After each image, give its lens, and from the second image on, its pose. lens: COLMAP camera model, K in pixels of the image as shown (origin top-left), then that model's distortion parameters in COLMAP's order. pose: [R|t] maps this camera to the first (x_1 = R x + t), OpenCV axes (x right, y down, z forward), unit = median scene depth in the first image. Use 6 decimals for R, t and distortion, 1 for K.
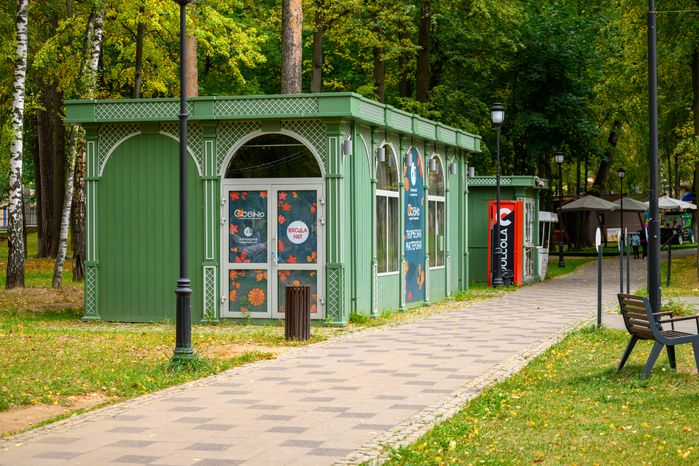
lens RADIAL K [[1771.6, 0, 348.8], [0, 1771.6, 233.8], [0, 0, 1]] dist [0.014951, 0.000000]
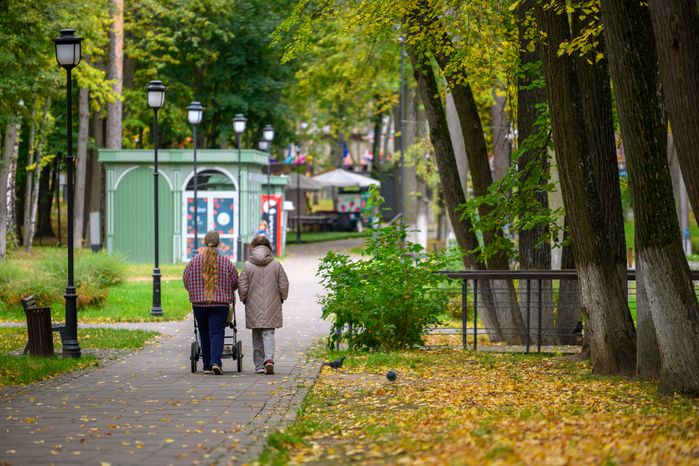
lens RADIAL K [[4036.1, 0, 349.6], [0, 4036.1, 233.2], [0, 0, 1]] dist [0.042915, 0.000000]
pose [[0.980261, 0.004731, 0.197652, -0.771407], [-0.005681, 0.999975, 0.004241, -0.004759], [-0.197627, -0.005280, 0.980263, -3.400270]]
